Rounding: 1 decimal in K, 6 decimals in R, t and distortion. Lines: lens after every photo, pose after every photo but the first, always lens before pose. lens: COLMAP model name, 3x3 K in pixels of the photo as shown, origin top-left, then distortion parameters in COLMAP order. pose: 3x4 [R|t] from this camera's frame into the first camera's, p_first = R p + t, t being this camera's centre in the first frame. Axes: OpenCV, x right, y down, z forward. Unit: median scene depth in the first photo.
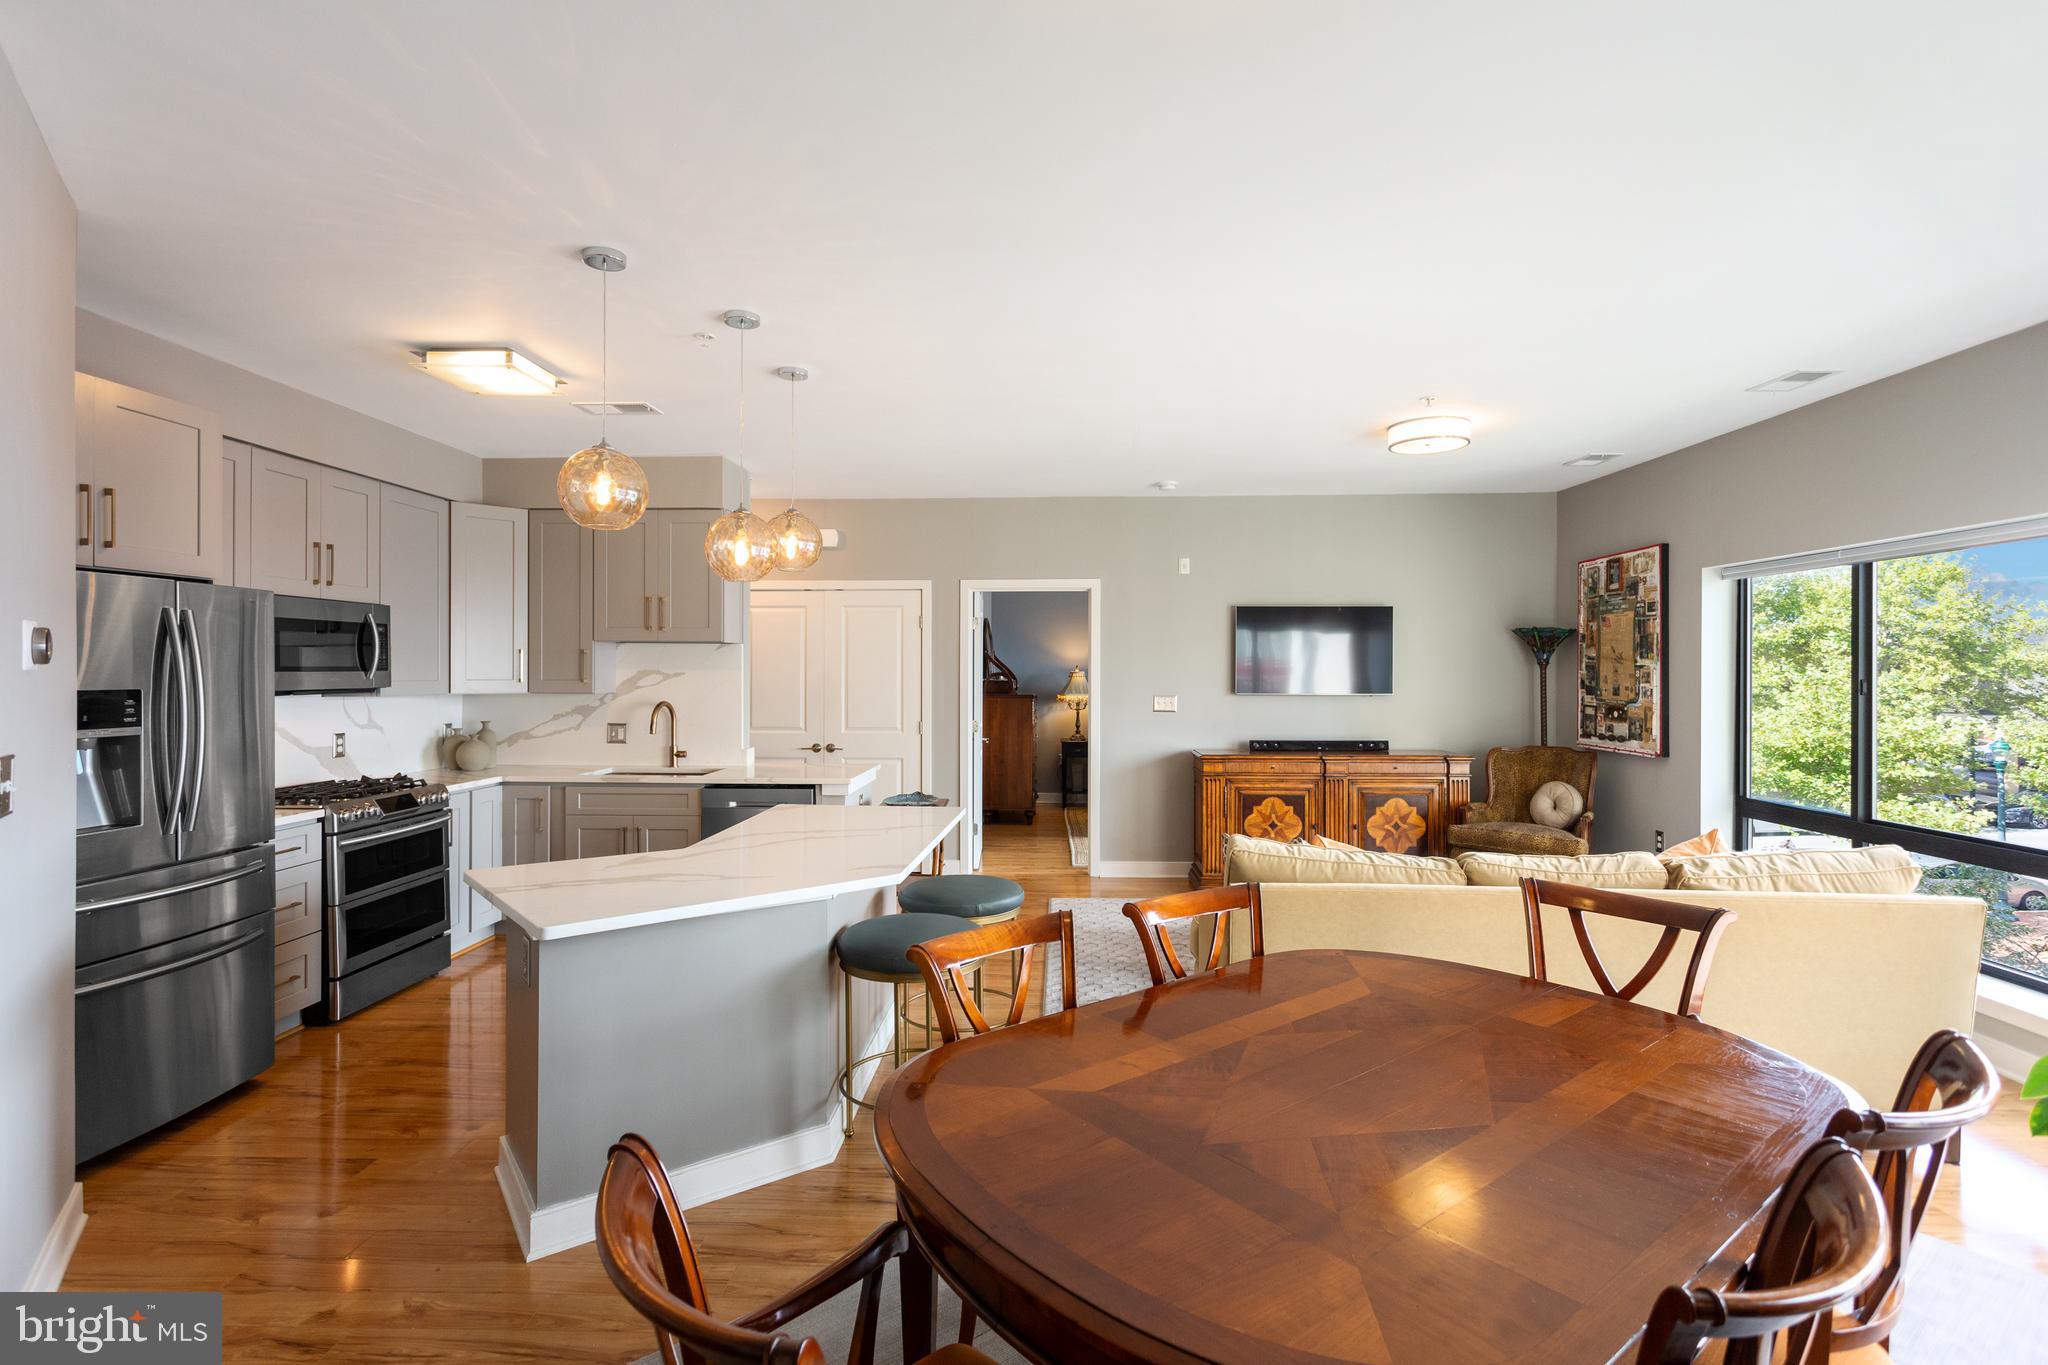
lens RADIAL K [[986.3, 0, 1022.4], [0, 986.3, 675.0], [0, 0, 1]] dist [0.004685, 0.000808]
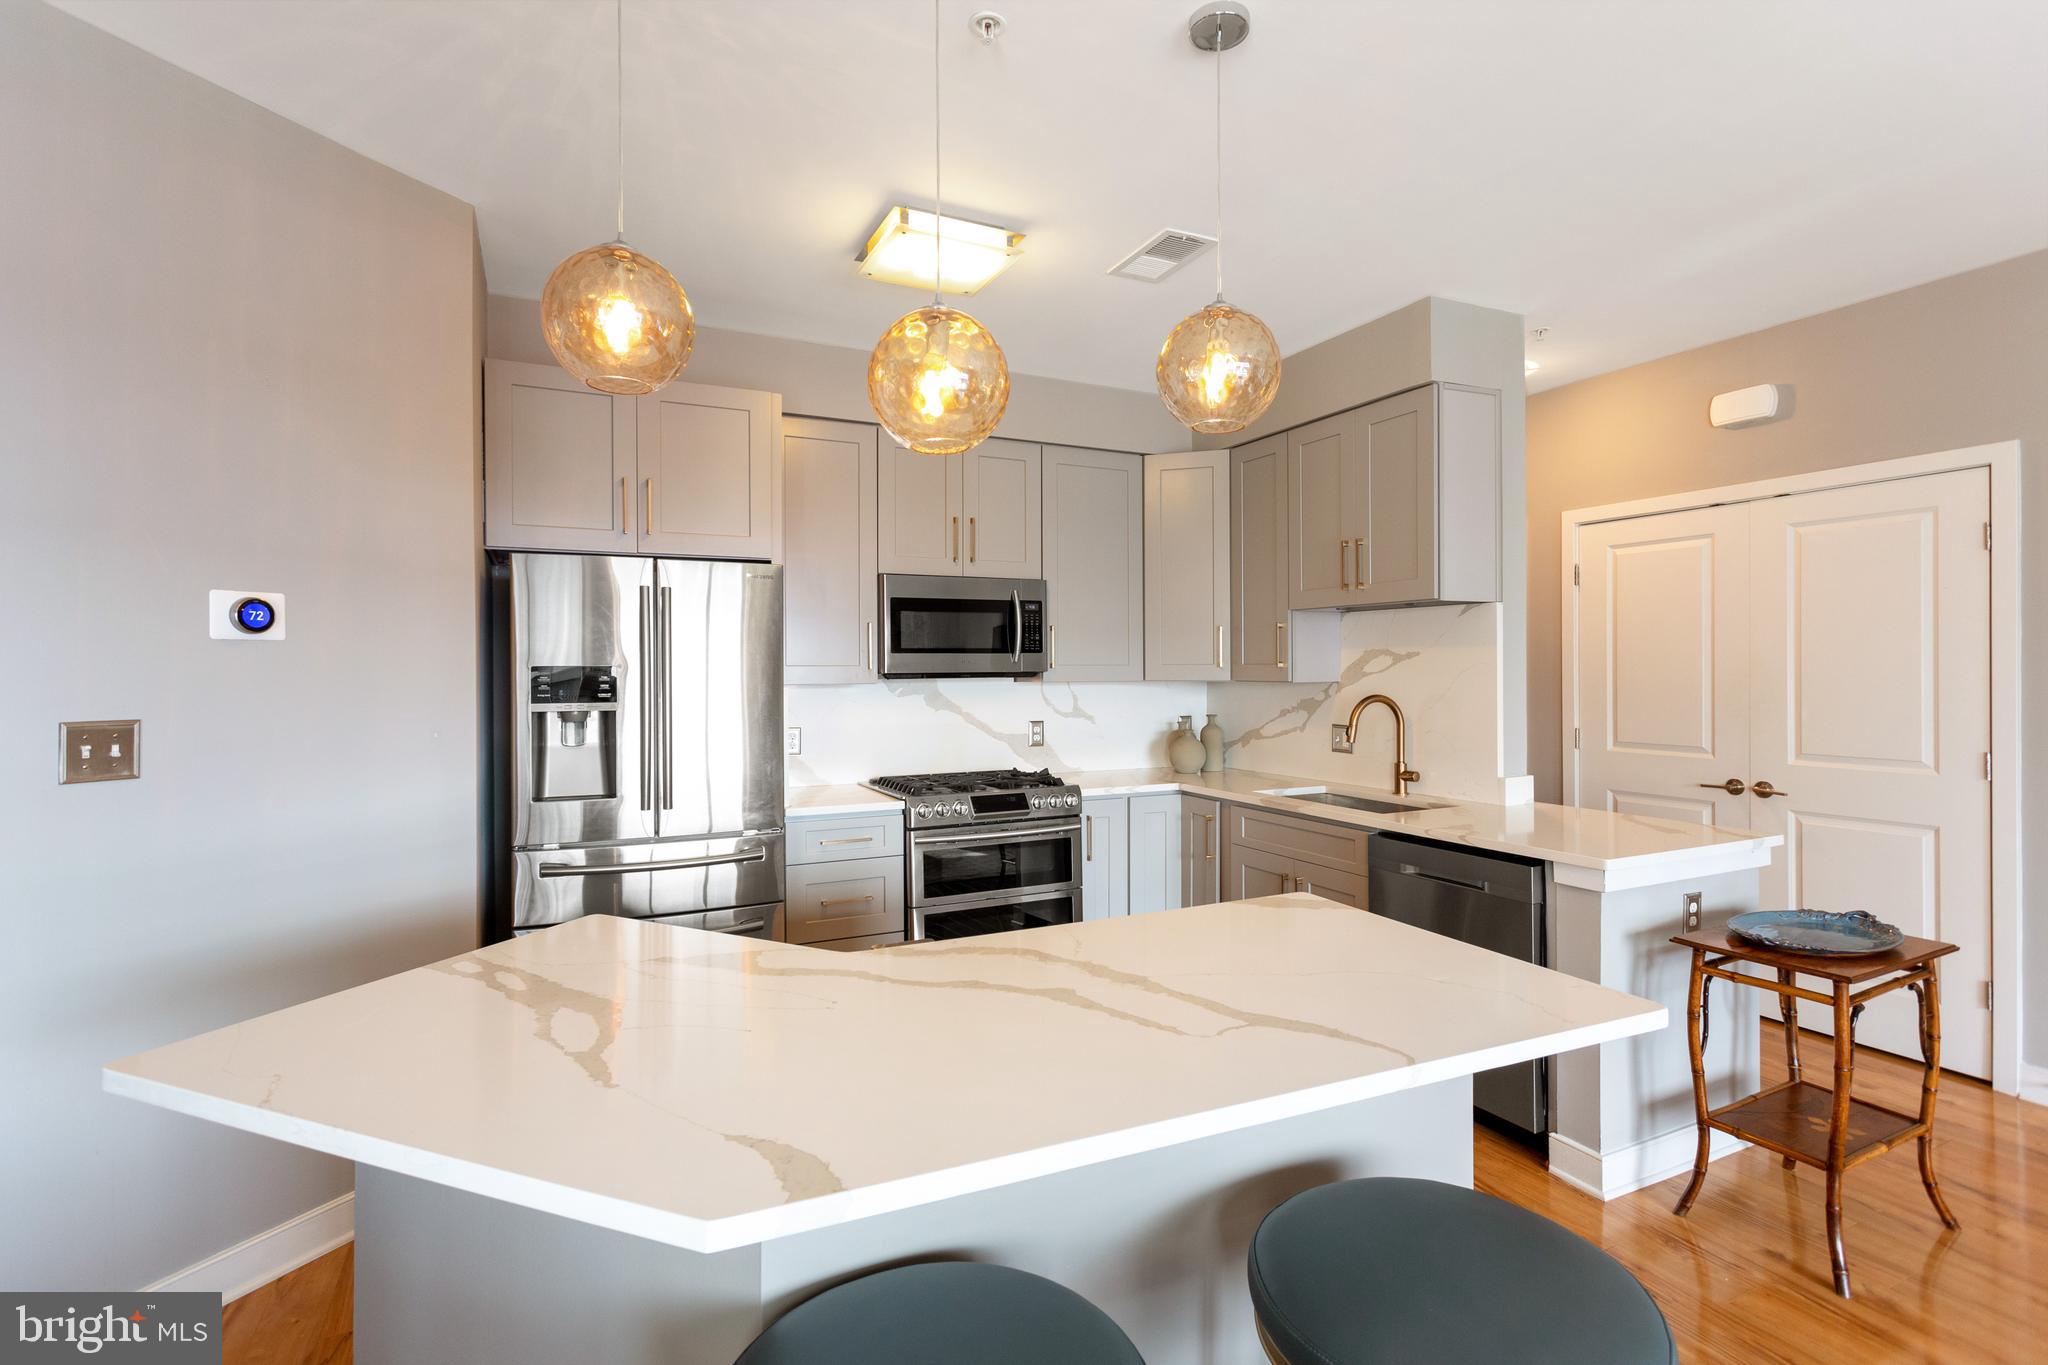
lens RADIAL K [[971.9, 0, 1022.9], [0, 971.9, 668.1], [0, 0, 1]] dist [0.001373, 0.000571]
pose [[0.468544, -0.004964, -0.883426, 0.114167], [0.001277, 0.999987, -0.004942, 0.012362], [0.883439, 0.001187, 0.468544, 0.516458]]
